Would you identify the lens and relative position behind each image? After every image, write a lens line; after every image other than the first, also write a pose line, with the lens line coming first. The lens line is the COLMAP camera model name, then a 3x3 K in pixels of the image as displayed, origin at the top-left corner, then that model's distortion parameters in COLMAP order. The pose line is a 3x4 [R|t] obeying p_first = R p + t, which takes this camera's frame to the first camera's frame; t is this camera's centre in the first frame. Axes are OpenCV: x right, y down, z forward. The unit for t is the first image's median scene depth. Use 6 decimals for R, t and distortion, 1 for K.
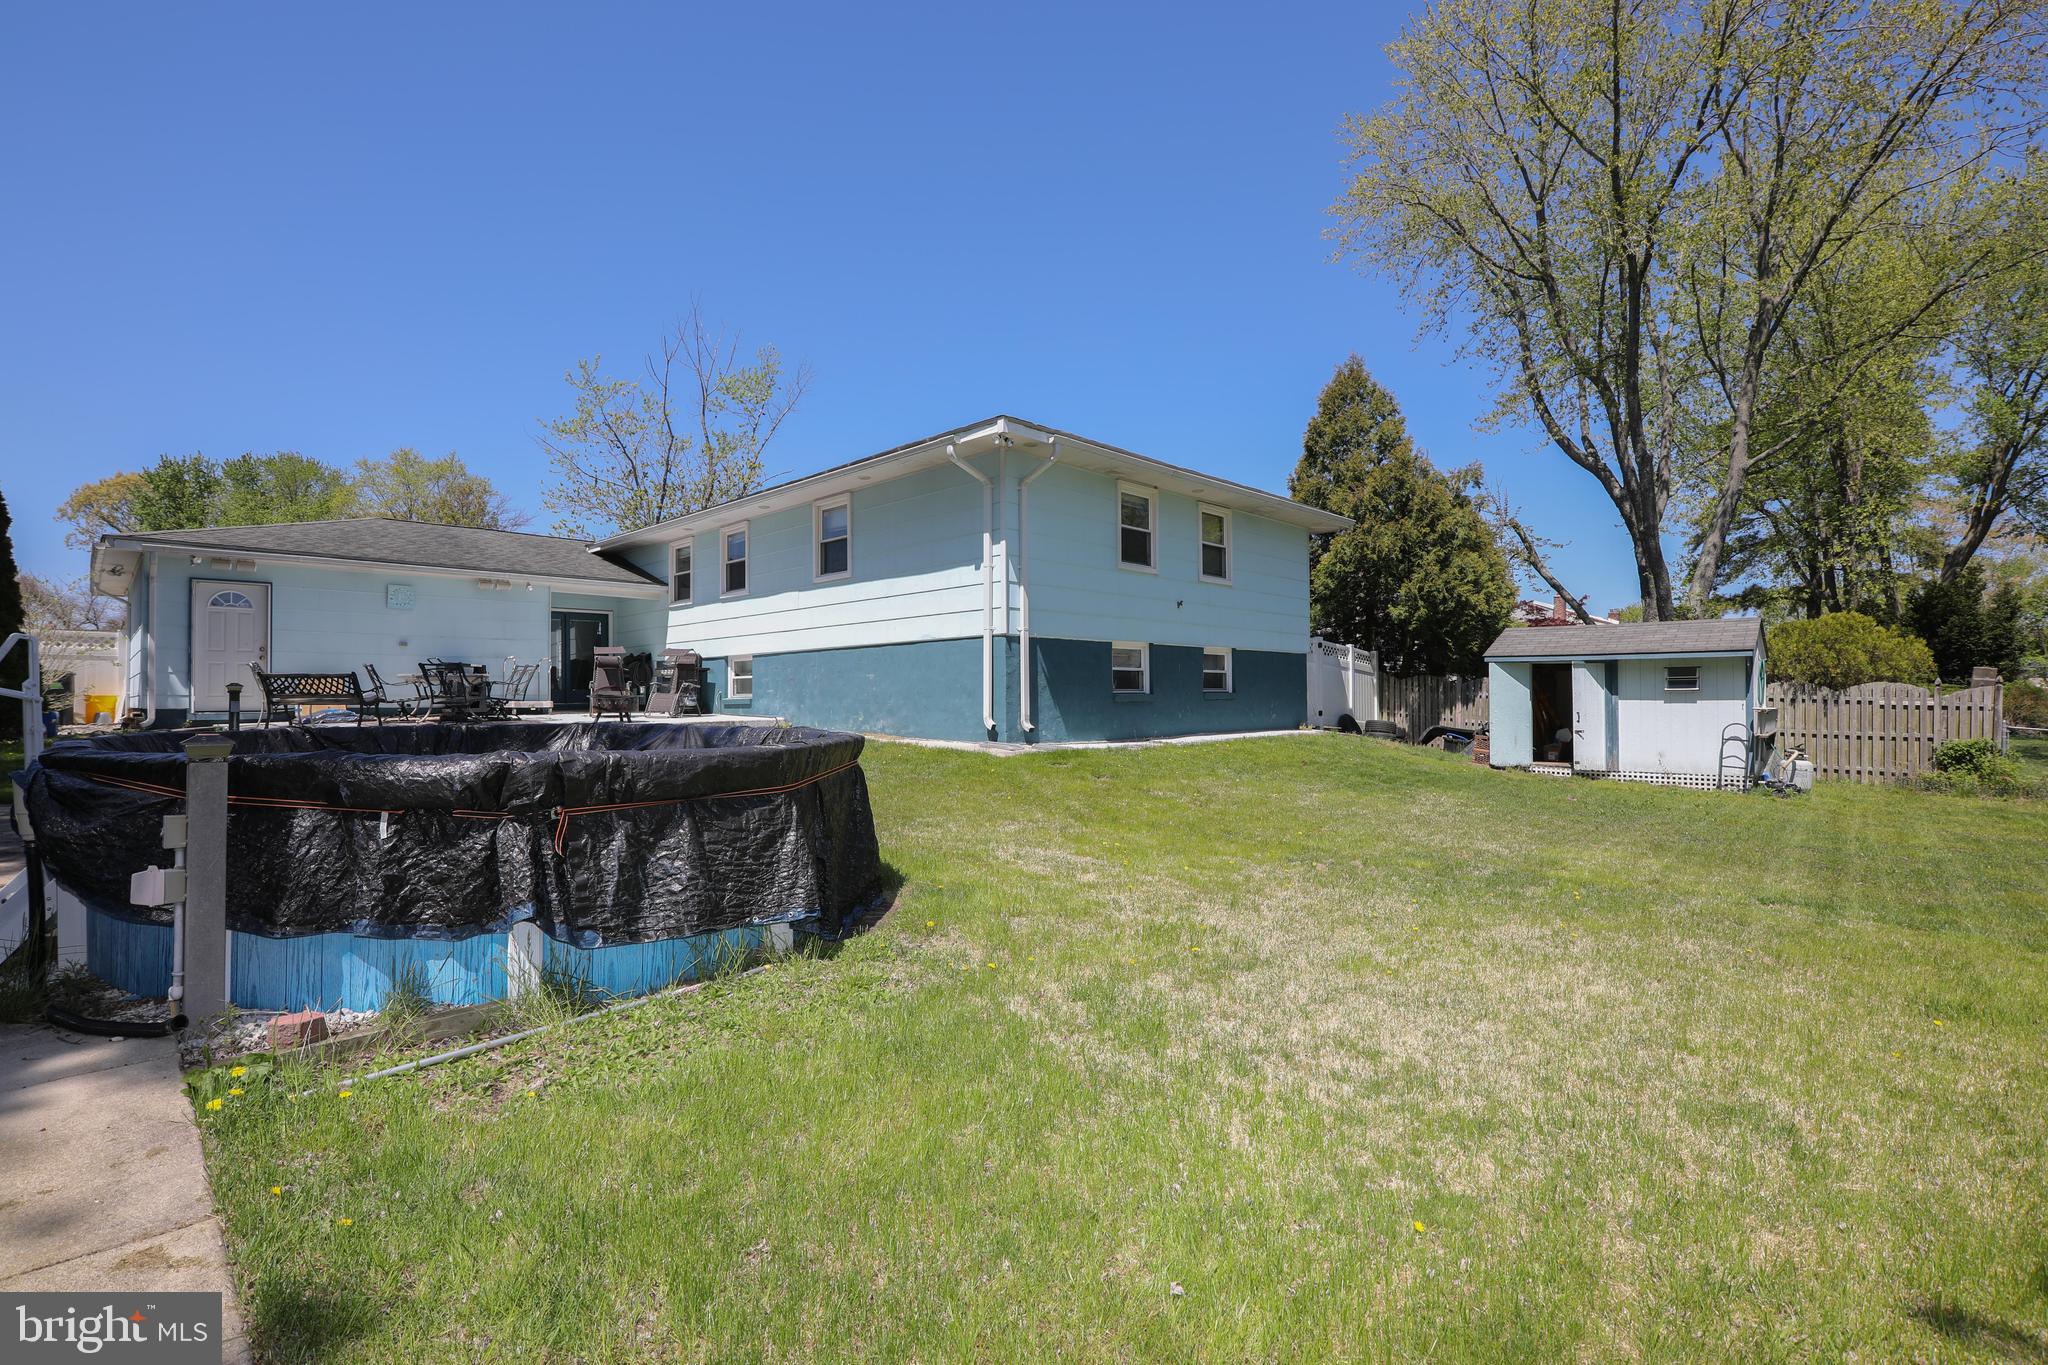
lens RADIAL K [[951.6, 0, 1067.6], [0, 951.6, 695.5], [0, 0, 1]] dist [-0.002490, -0.000578]
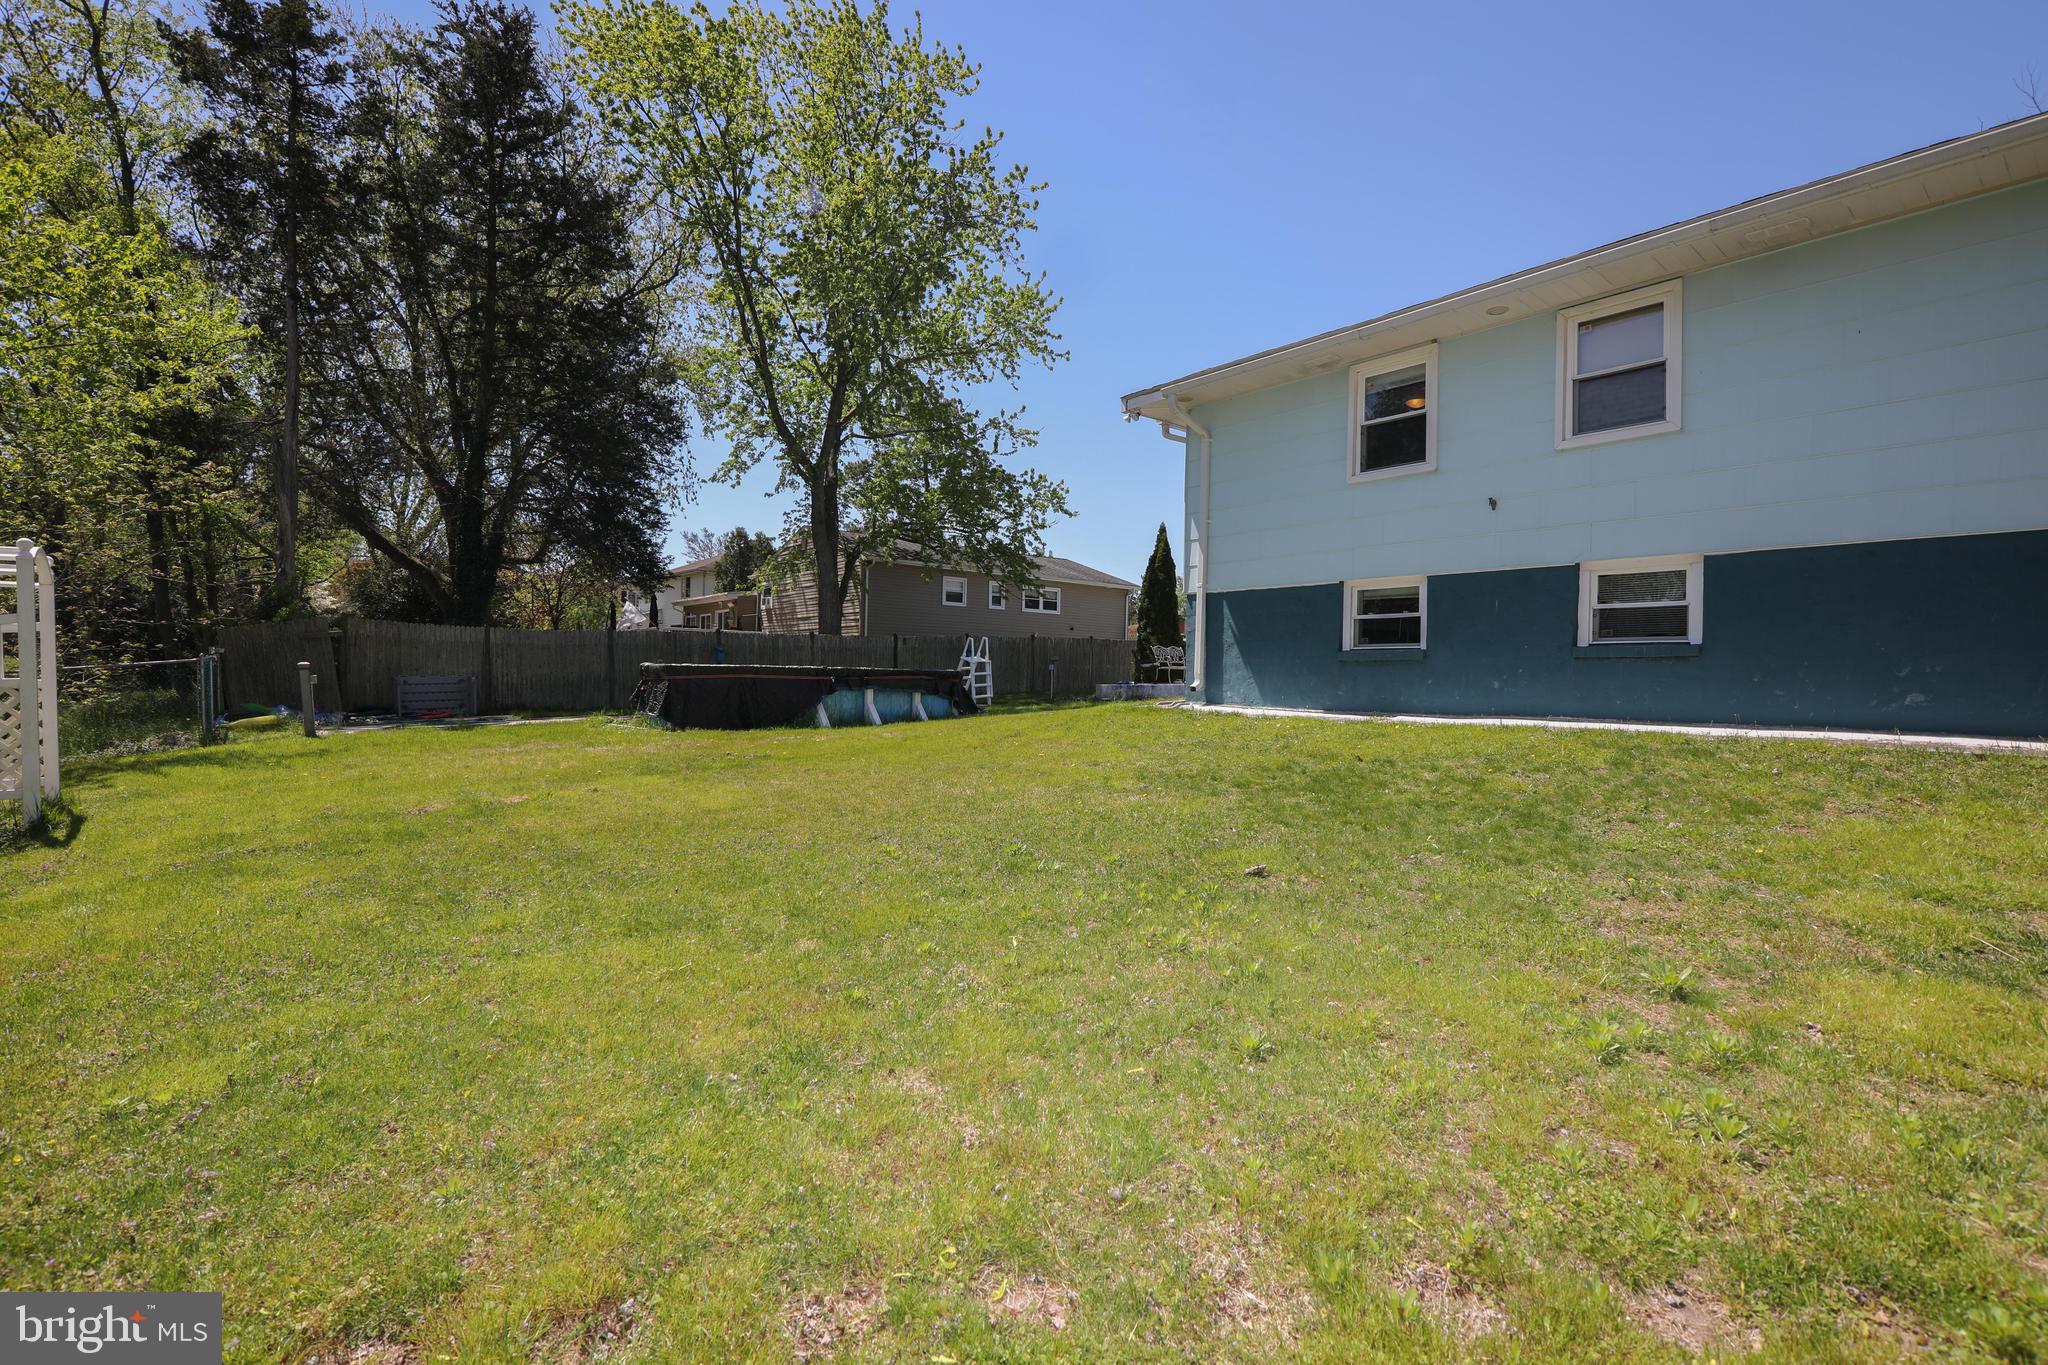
lens RADIAL K [[940.3, 0, 1015.6], [0, 940.3, 683.4], [0, 0, 1]] dist [-0.001783, -0.000101]
pose [[-0.160566, 0.008644, -0.986987, 0.798004], [-0.017877, 0.999772, 0.011664, 0.019550], [0.986863, 0.019518, -0.160375, 0.823468]]
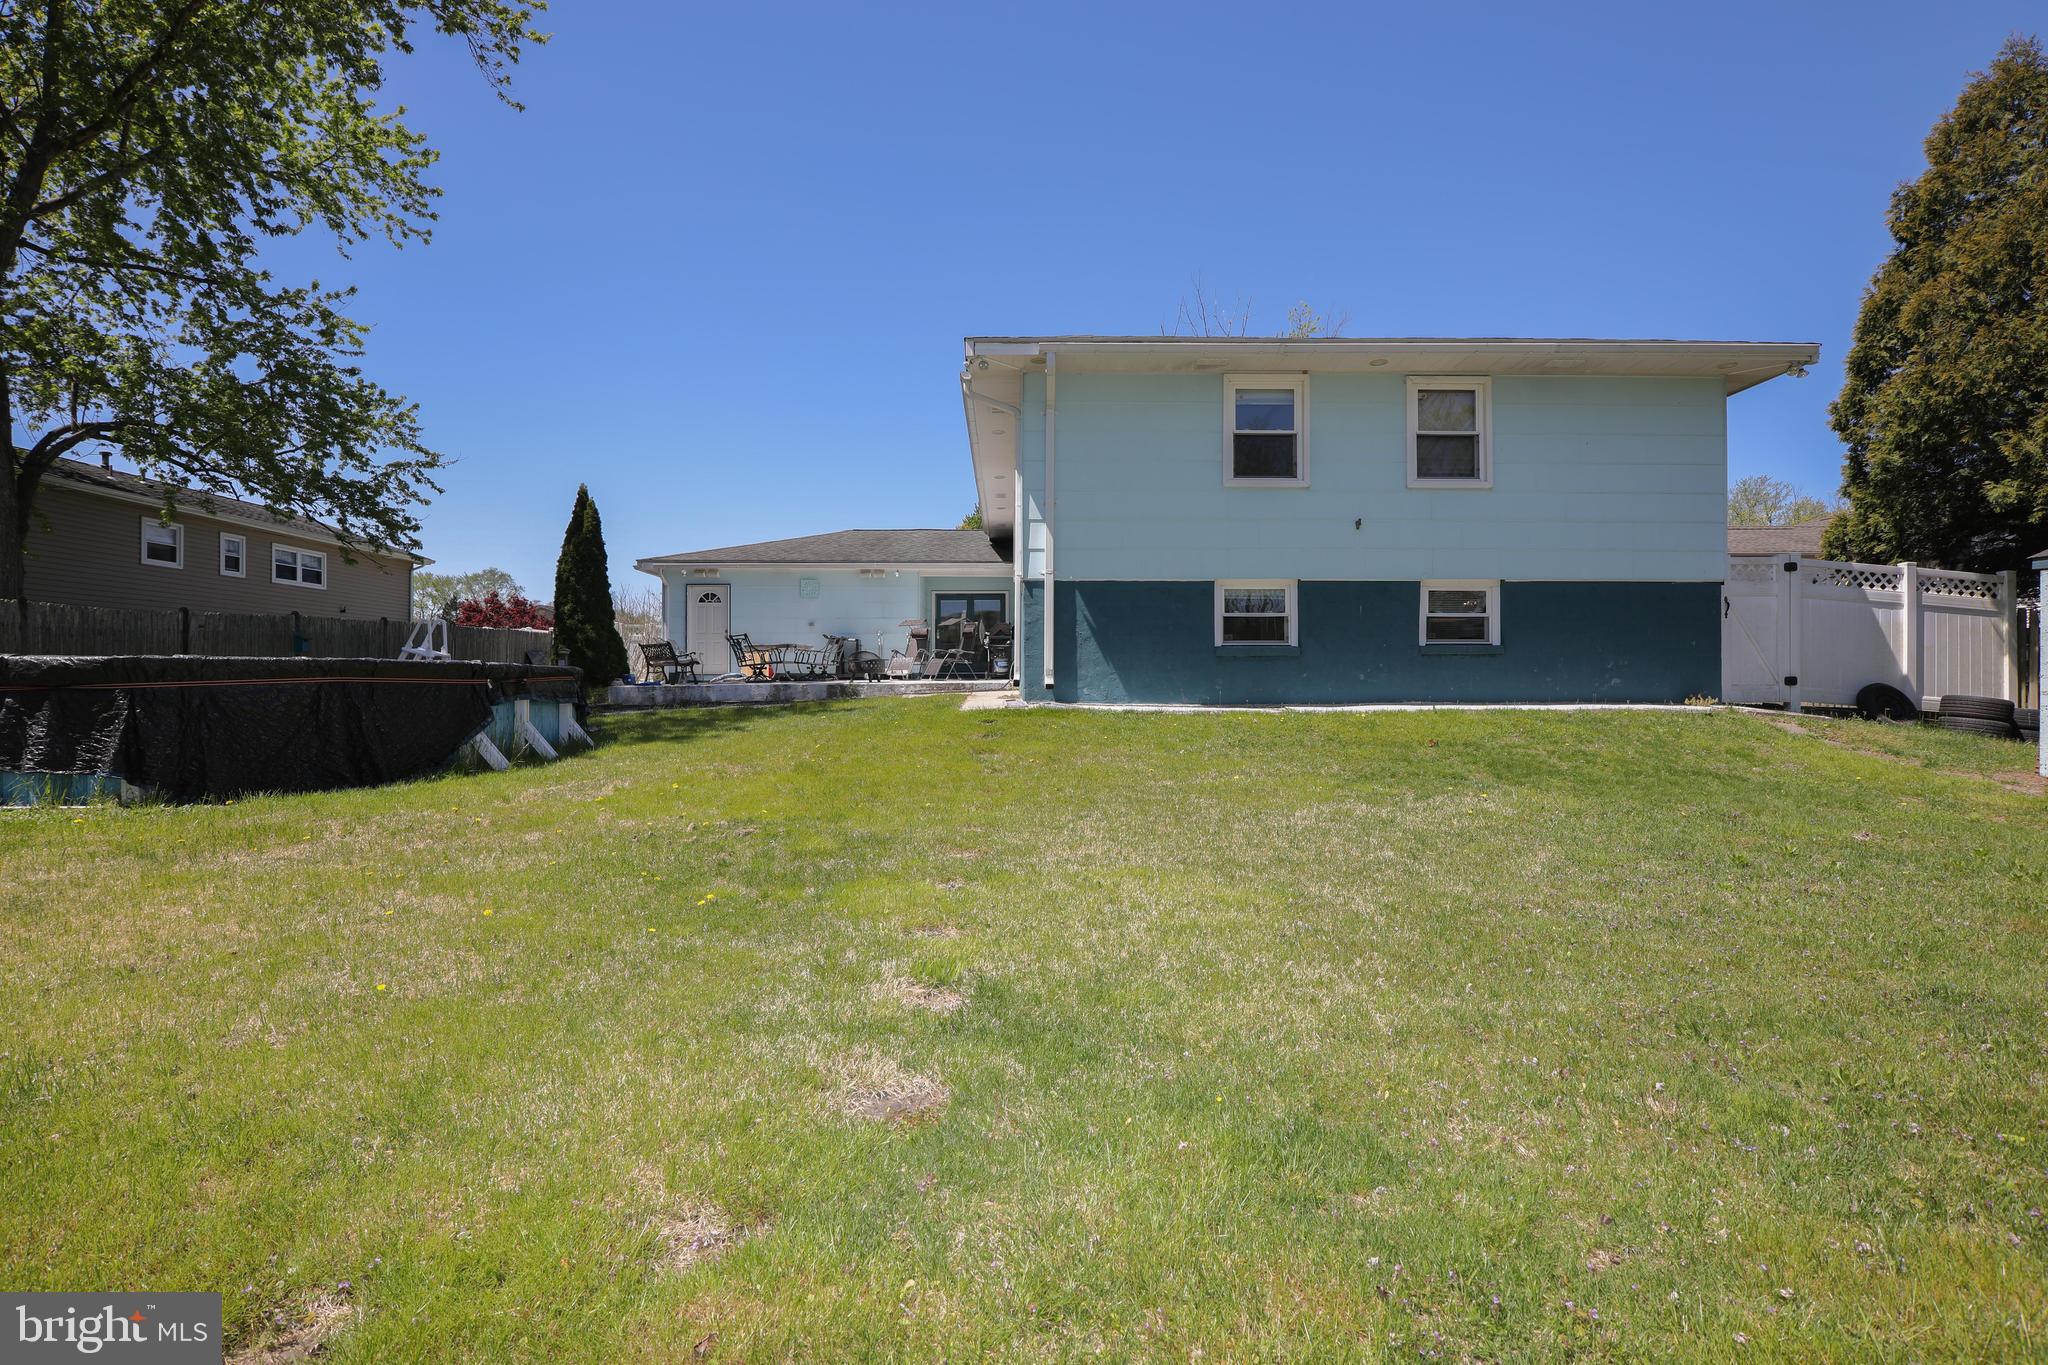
lens RADIAL K [[910.3, 0, 1023.0], [0, 910.3, 683.8], [0, 0, 1]] dist [-0.001403, -0.000254]
pose [[0.672287, 0.007482, -0.740253, 0.479769], [-0.005460, 0.999972, 0.005148, 0.025409], [0.740270, 0.000581, 0.672309, 0.351815]]
